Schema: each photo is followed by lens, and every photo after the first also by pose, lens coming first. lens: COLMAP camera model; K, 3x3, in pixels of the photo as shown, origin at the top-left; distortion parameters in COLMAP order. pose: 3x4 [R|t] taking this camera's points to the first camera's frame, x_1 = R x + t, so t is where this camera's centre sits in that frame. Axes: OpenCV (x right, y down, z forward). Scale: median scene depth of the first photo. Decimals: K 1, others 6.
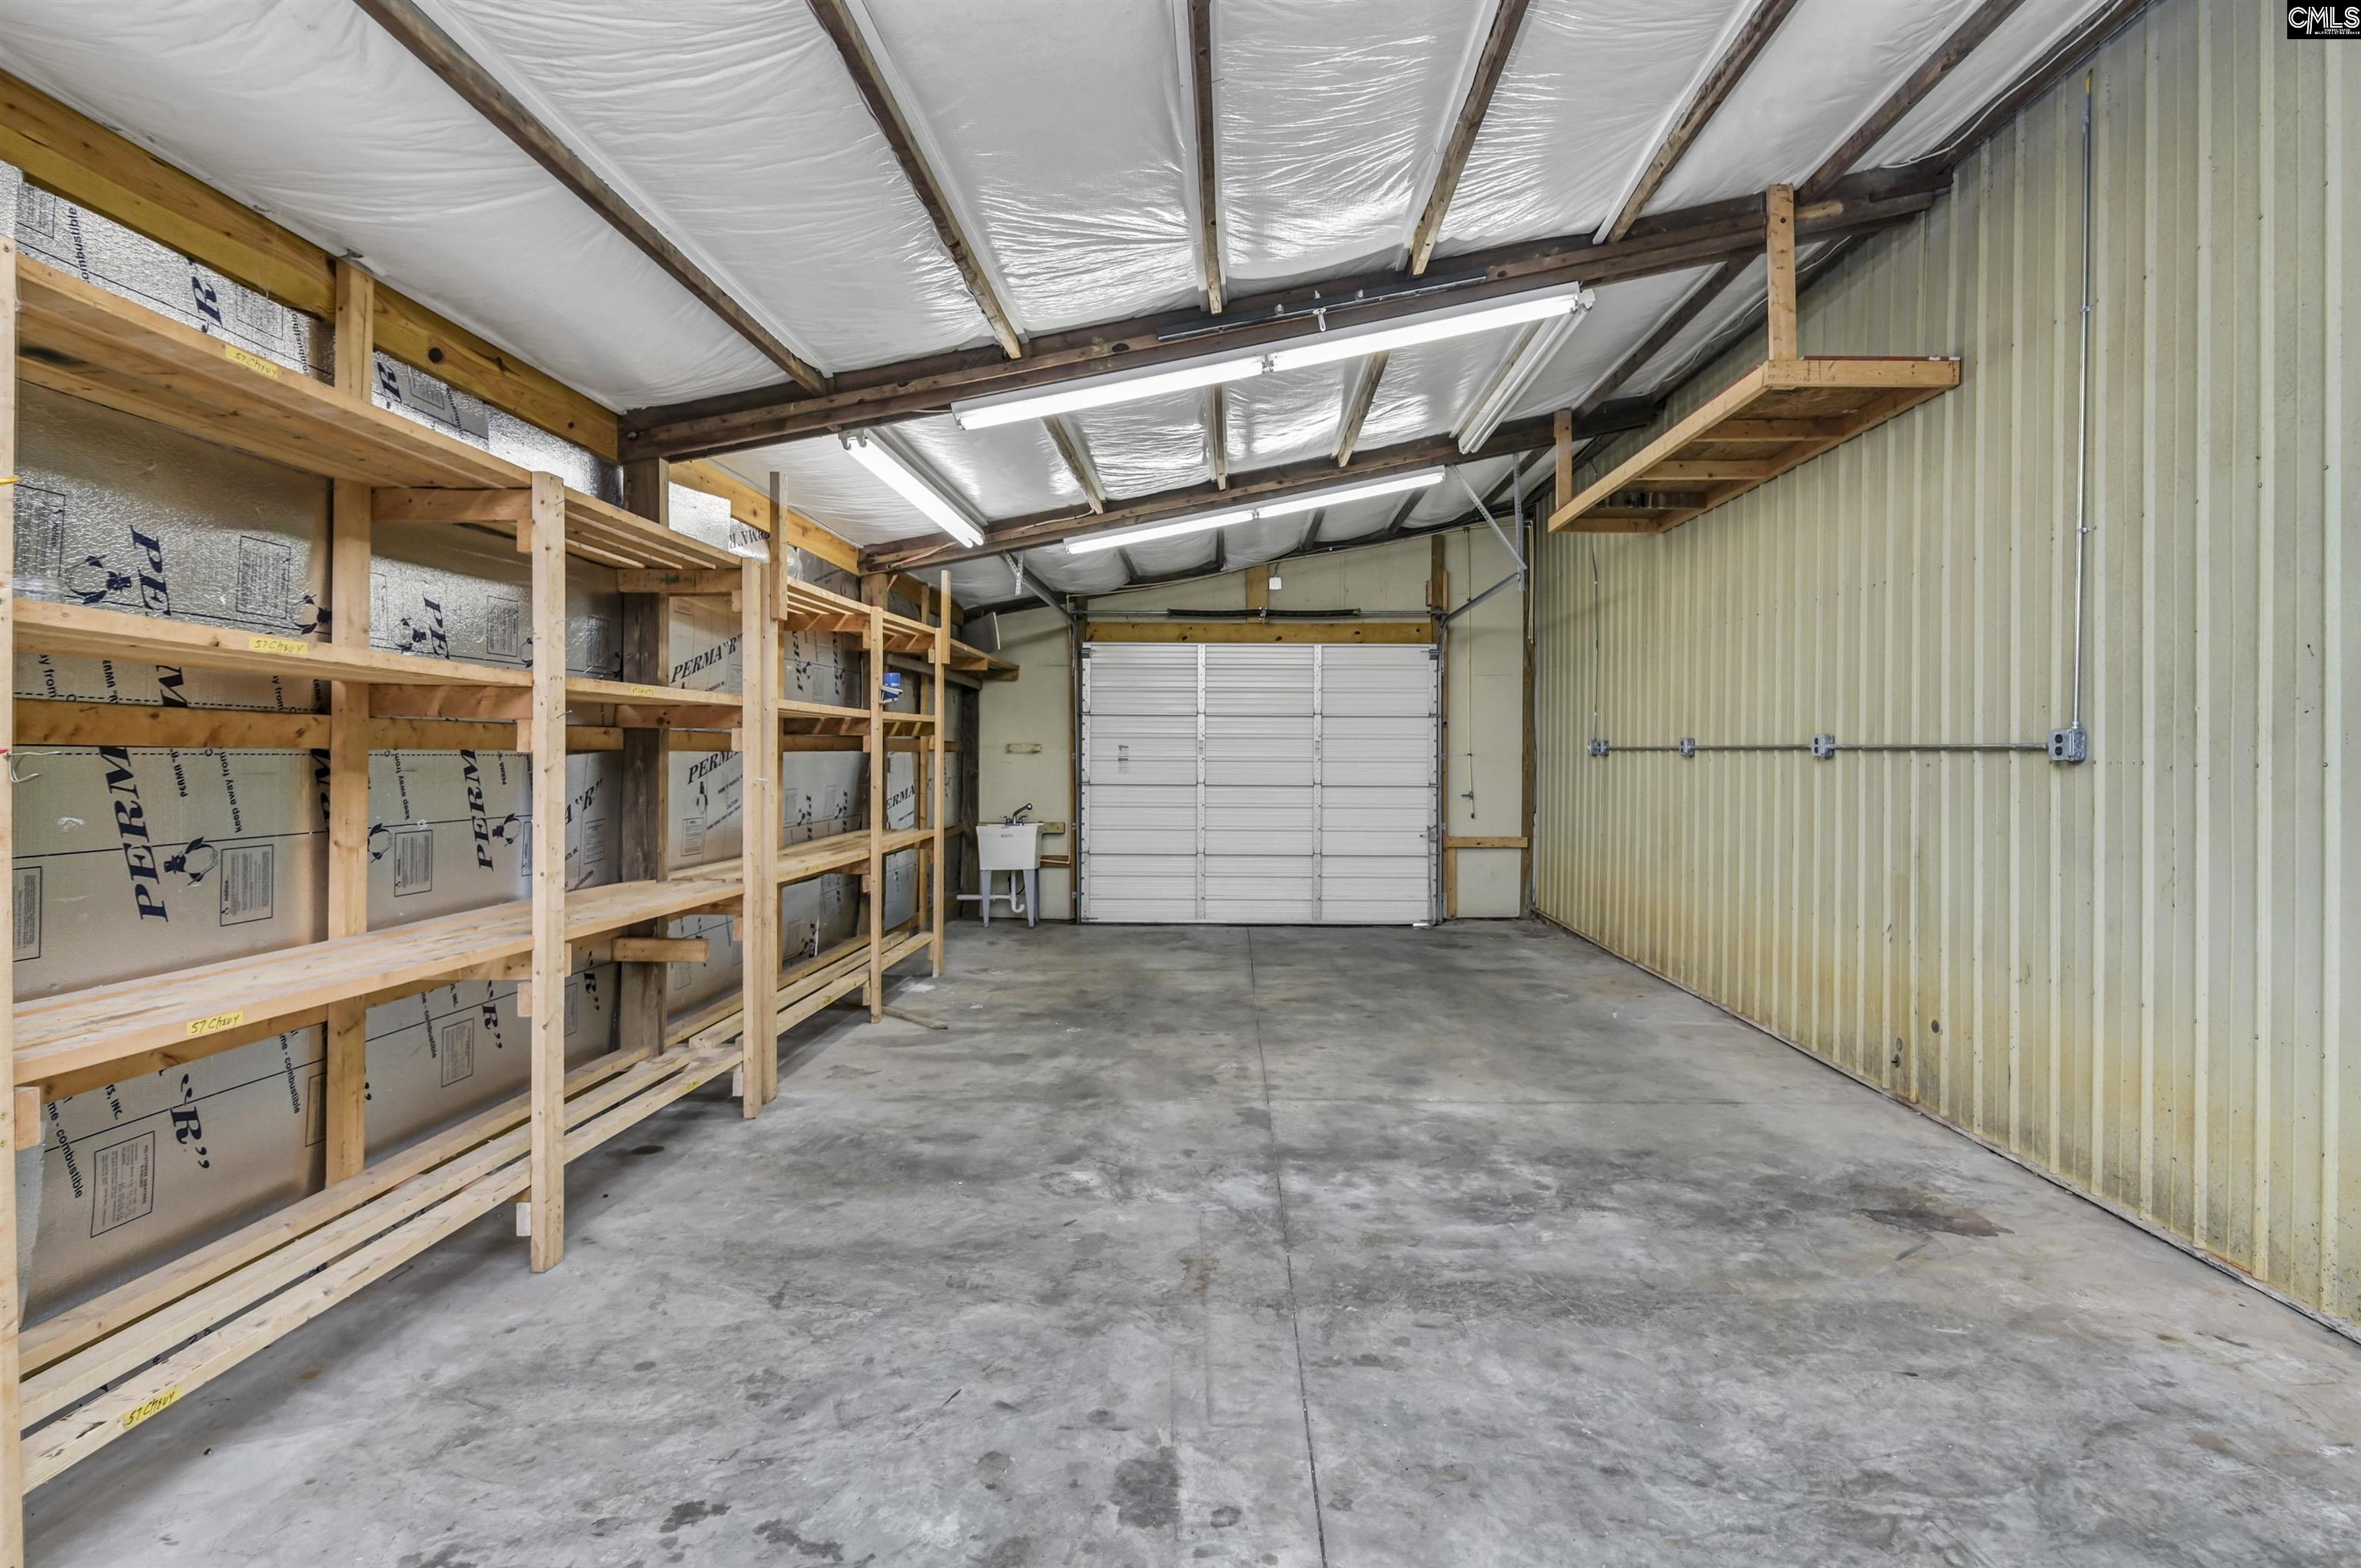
lens RADIAL K [[1226.2, 0, 1196.8], [0, 1226.2, 766.2], [0, 0, 1]] dist [0.004272, -0.006409]
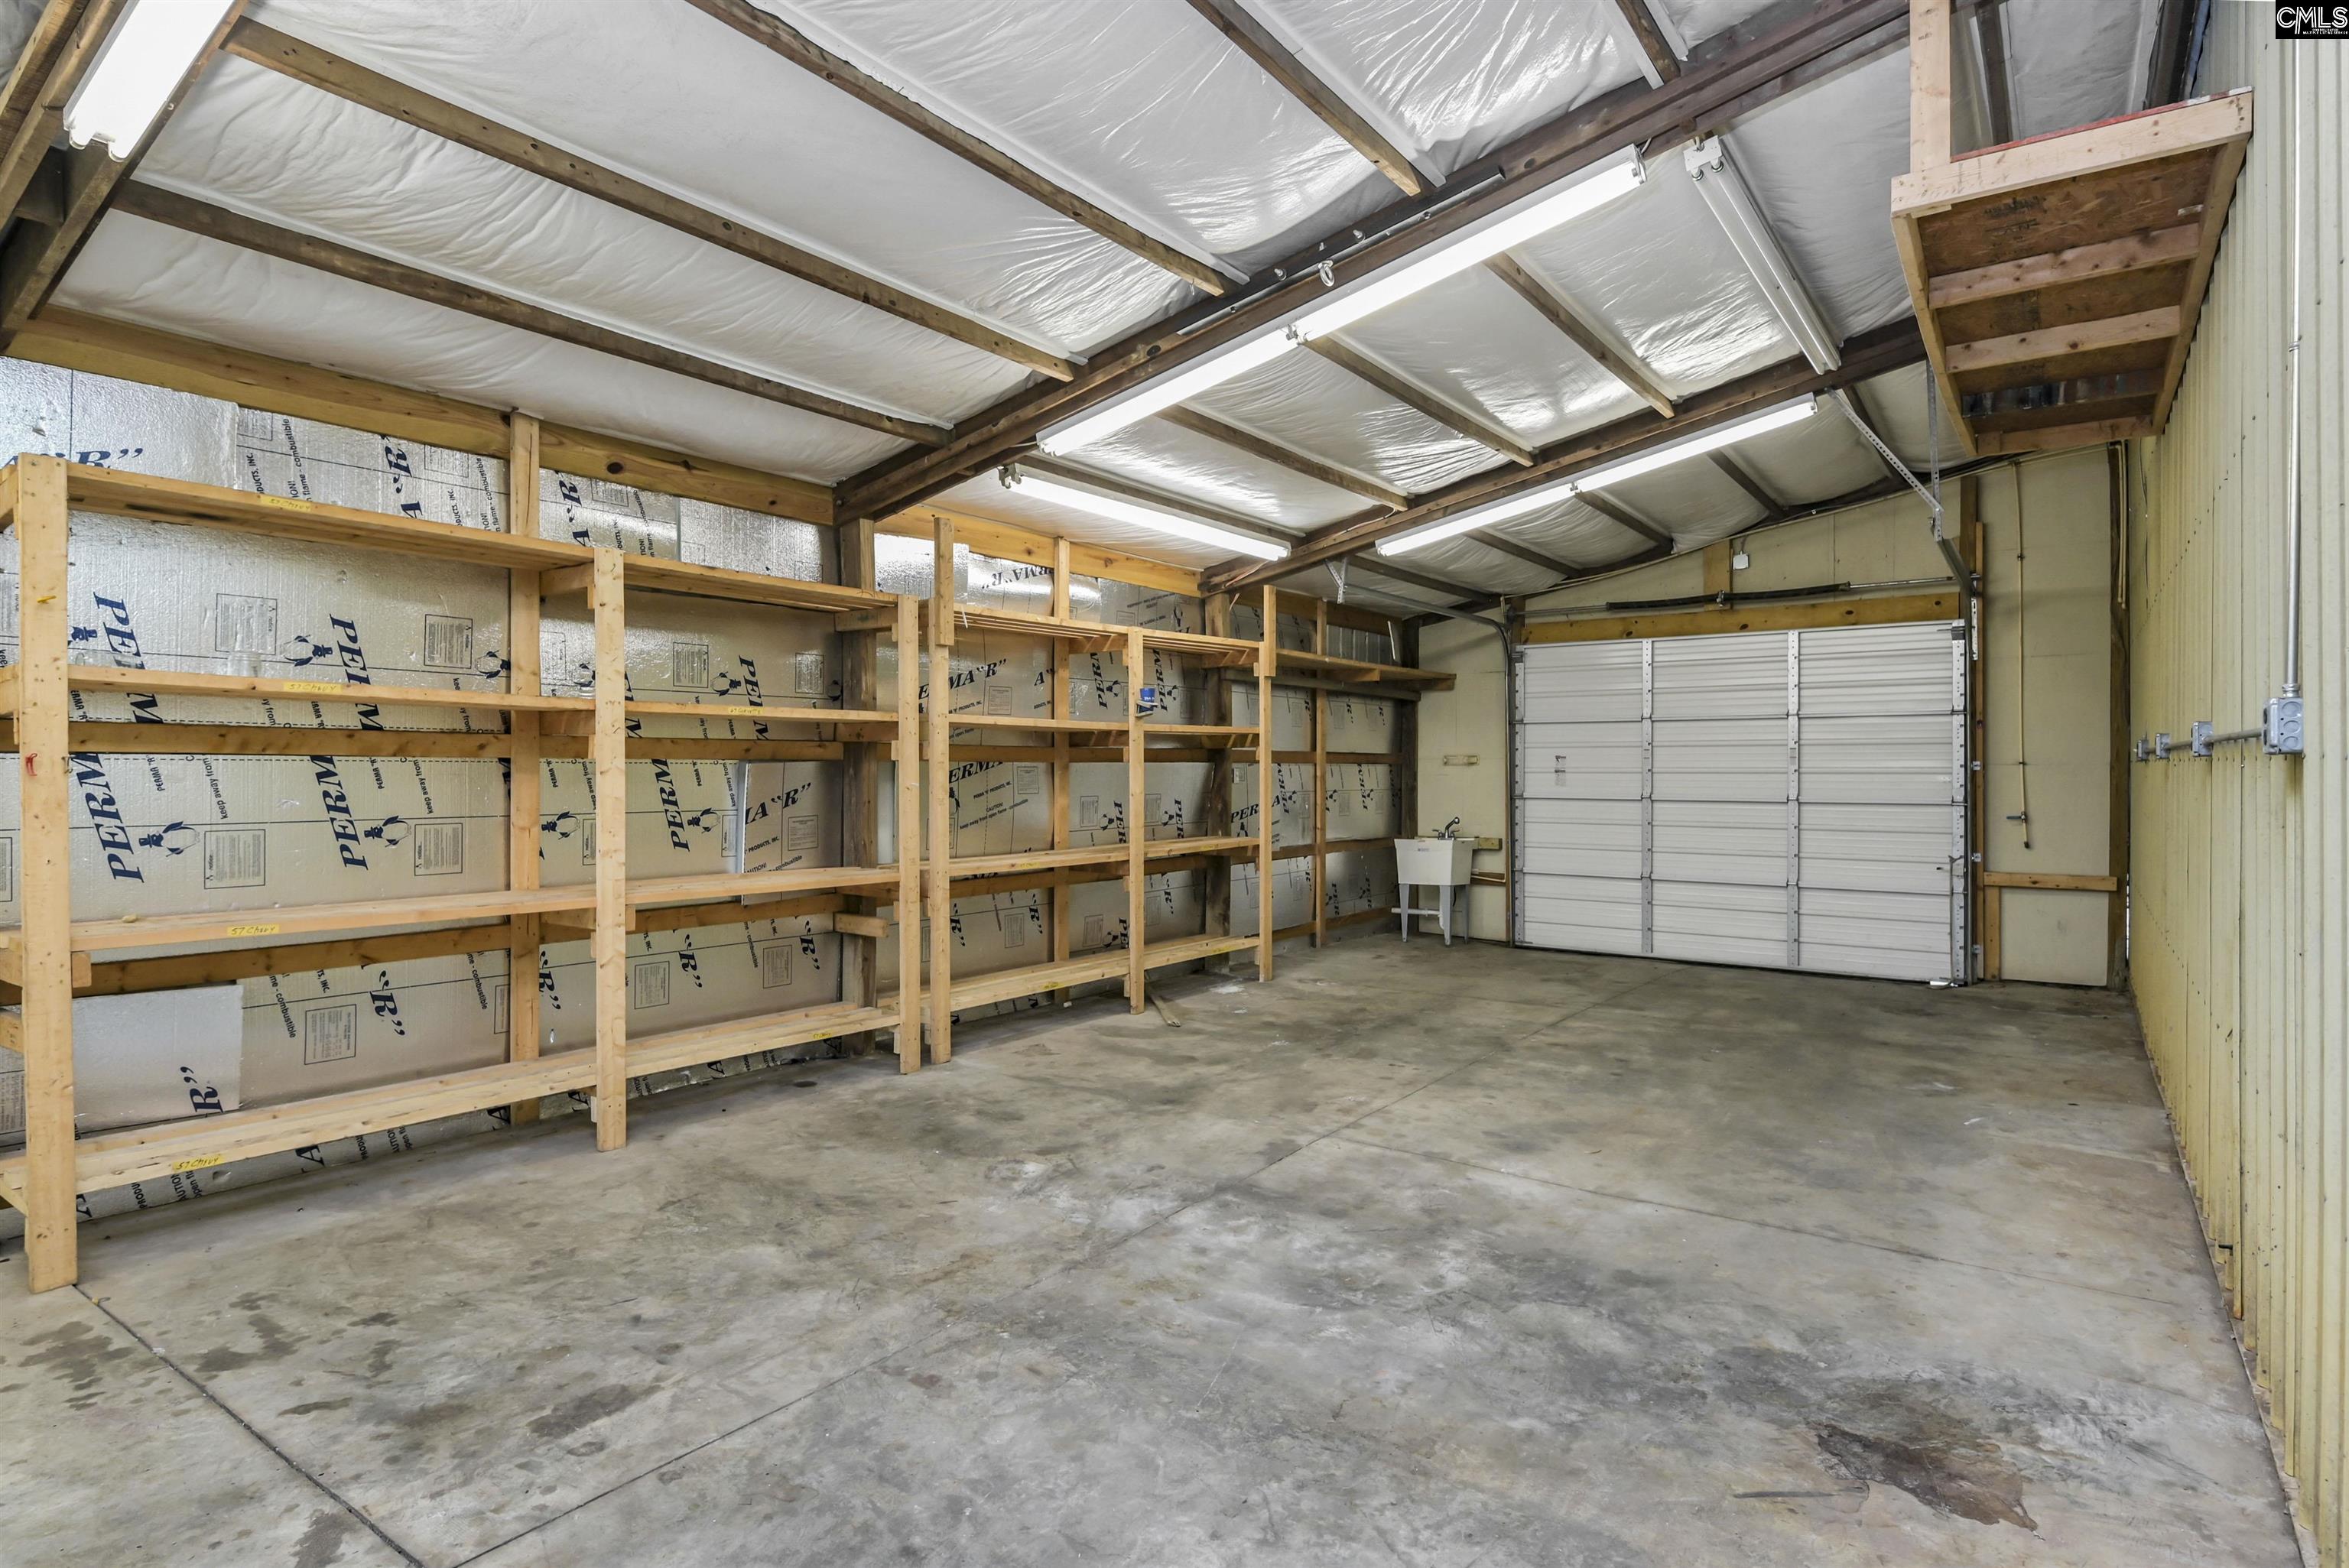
lens RADIAL K [[1219.8, 0, 1170.6], [0, 1219.8, 783.9], [0, 0, 1]] dist [0.004272, -0.006409]
pose [[0.813925, 0.002812, -0.580963, 0.606295], [-0.002875, 0.999996, 0.000812, 0.010448], [0.580962, 0.001009, 0.813930, 0.236128]]
